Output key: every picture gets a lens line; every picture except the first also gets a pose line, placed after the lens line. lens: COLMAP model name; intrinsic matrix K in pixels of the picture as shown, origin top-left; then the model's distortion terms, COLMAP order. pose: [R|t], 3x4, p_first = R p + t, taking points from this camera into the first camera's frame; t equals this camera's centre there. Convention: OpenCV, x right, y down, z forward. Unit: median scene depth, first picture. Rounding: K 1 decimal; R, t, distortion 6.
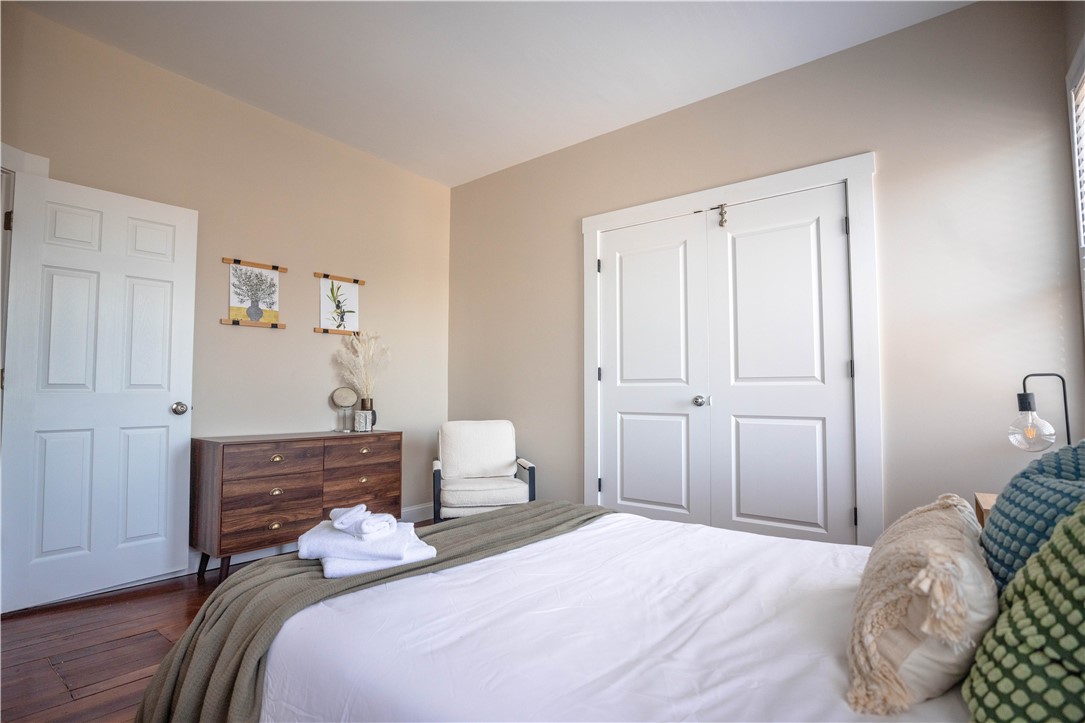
lens RADIAL K [[506.6, 0, 540.1], [0, 506.6, 352.9], [0, 0, 1]] dist [-0.034376, 0.000304]
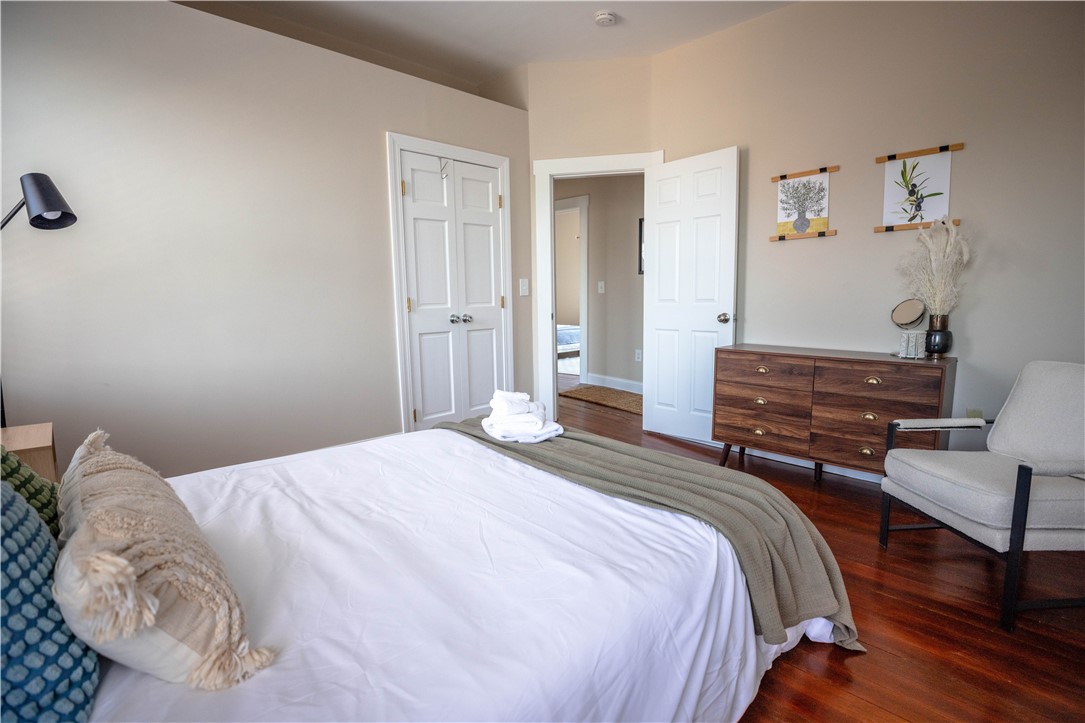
lens RADIAL K [[506.6, 0, 540.1], [0, 506.6, 352.9], [0, 0, 1]] dist [-0.034376, 0.000304]
pose [[-0.118890, 0.110893, -0.986695, 0.497885], [0.090359, 0.990828, 0.100470, 0.025490], [0.988787, -0.077212, -0.127820, 0.604556]]
